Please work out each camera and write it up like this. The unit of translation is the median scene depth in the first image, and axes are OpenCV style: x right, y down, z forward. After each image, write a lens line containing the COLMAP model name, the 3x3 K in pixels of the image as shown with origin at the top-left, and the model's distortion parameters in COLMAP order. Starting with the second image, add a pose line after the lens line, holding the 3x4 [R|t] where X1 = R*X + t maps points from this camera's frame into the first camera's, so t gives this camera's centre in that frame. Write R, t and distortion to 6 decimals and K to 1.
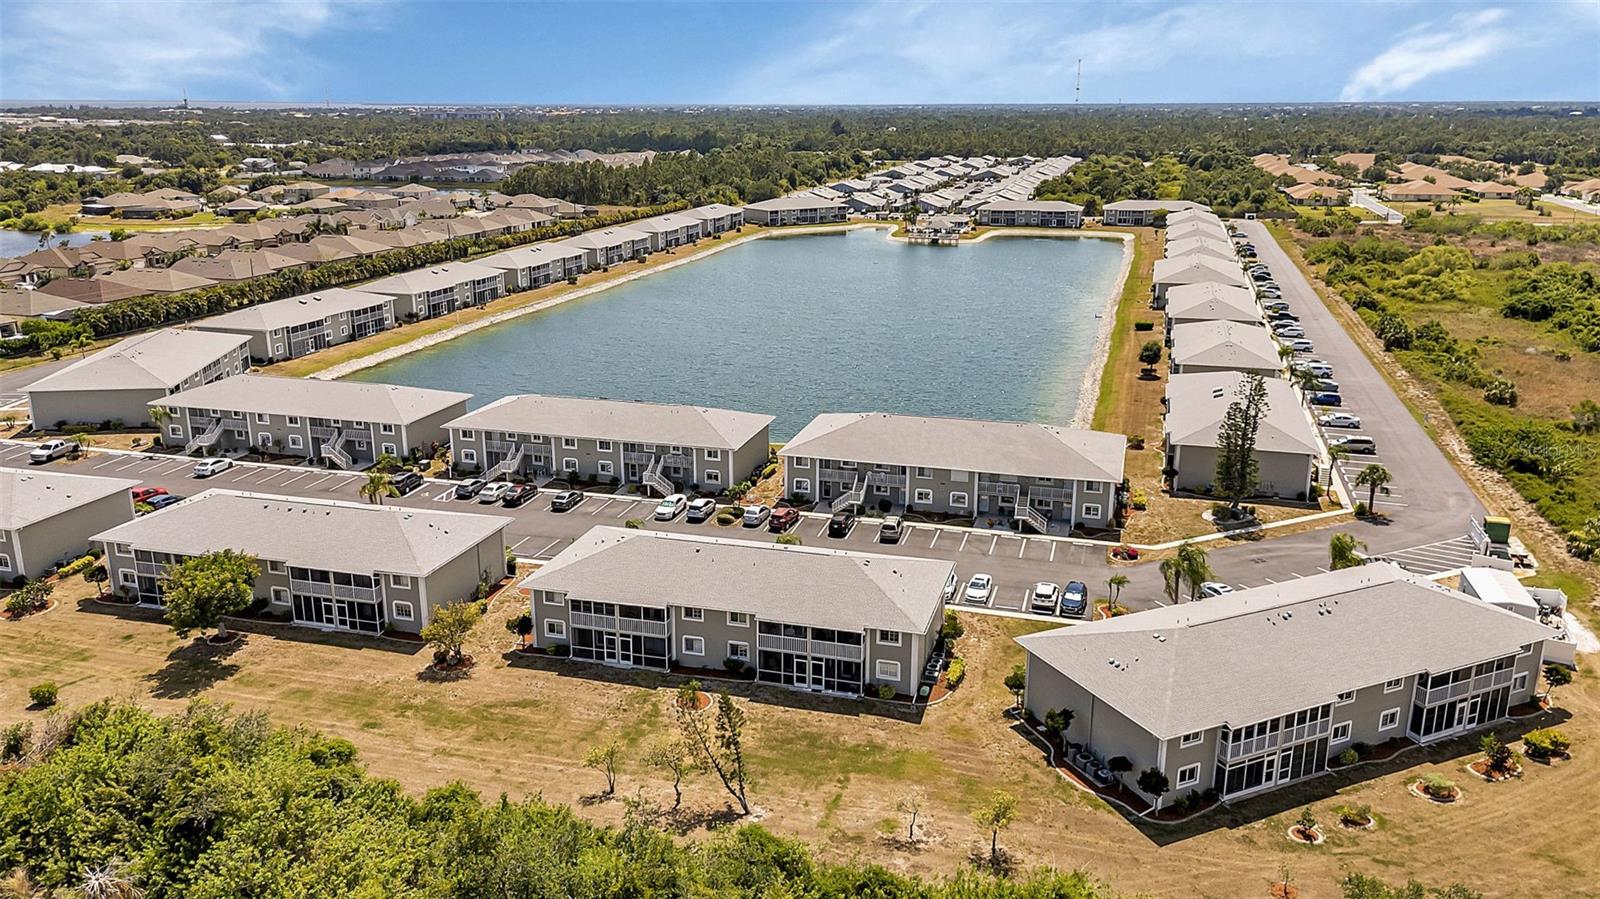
lens RADIAL K [[1204.1, 0, 800.0], [0, 1204.1, 449.5], [0, 0, 1]] dist [0.085032, -0.108193]
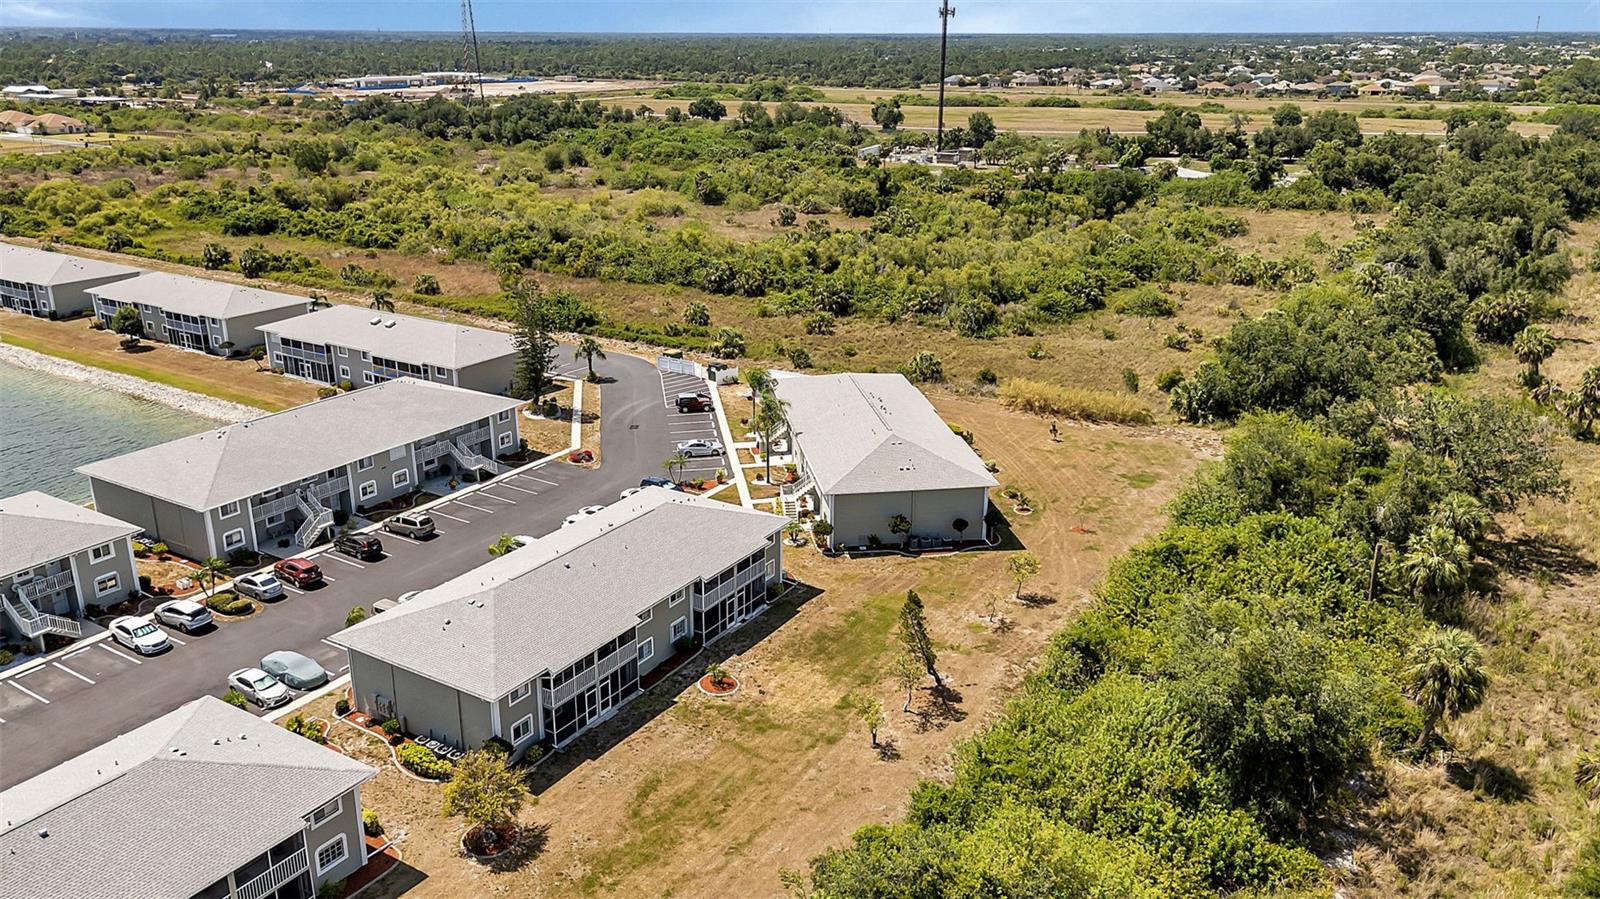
lens RADIAL K [[1204.1, 0, 800.0], [0, 1204.1, 449.5], [0, 0, 1]] dist [0.085032, -0.108193]
pose [[0.274175, -0.311700, 0.909764, -0.583769], [0.261400, 0.934553, 0.241415, -0.115549], [-0.925472, 0.171623, 0.337710, 0.399949]]
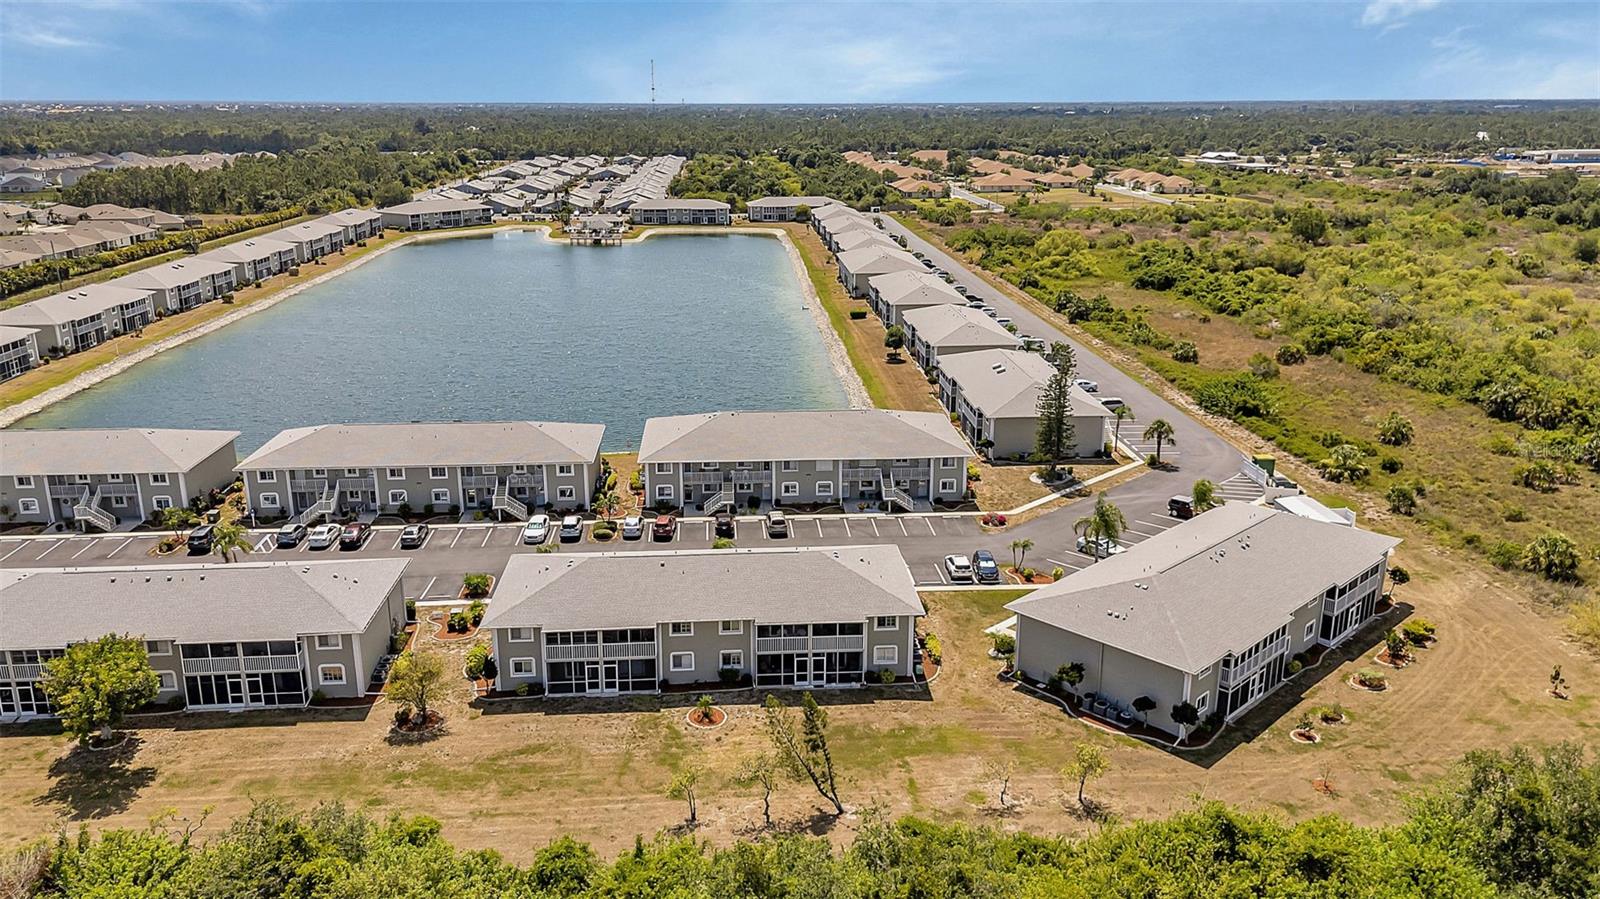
lens RADIAL K [[1204.1, 0, 800.0], [0, 1204.1, 449.5], [0, 0, 1]] dist [0.085032, -0.108193]
pose [[0.940457, -0.094570, 0.326492, -0.212350], [0.094363, 0.995401, 0.016512, -0.010213], [-0.326552, 0.015280, 0.945056, 0.034278]]
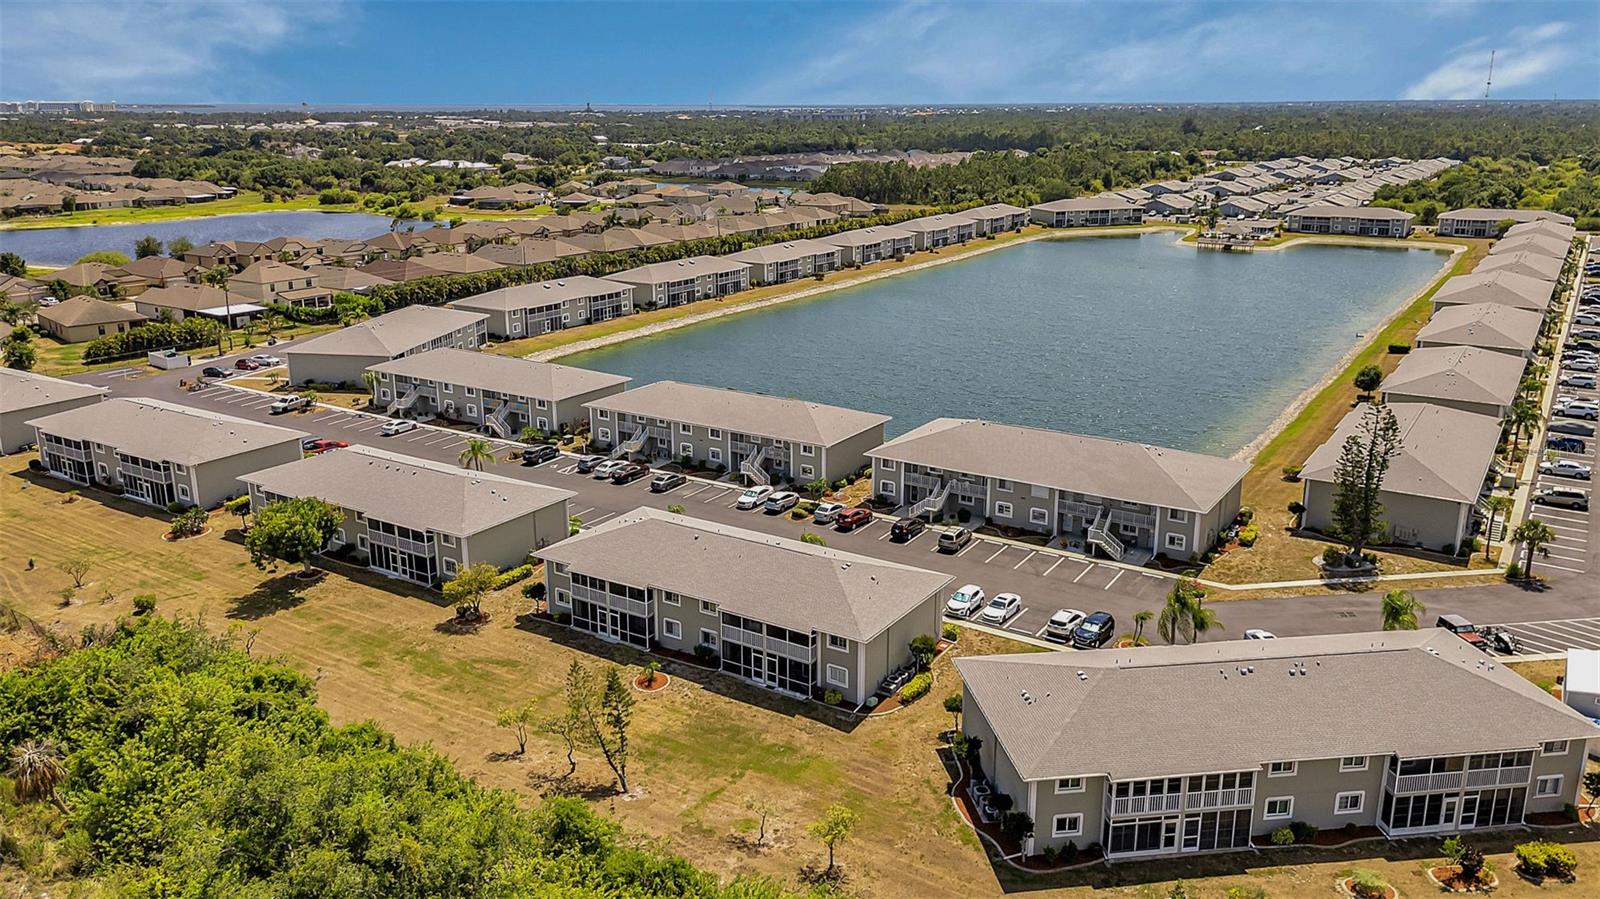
lens RADIAL K [[1204.1, 0, 800.0], [0, 1204.1, 449.5], [0, 0, 1]] dist [0.085032, -0.108193]
pose [[0.957249, 0.076882, -0.278861, 0.205847], [-0.076888, 0.996980, 0.010931, -0.006746], [0.278859, 0.010977, 0.960269, 0.028650]]
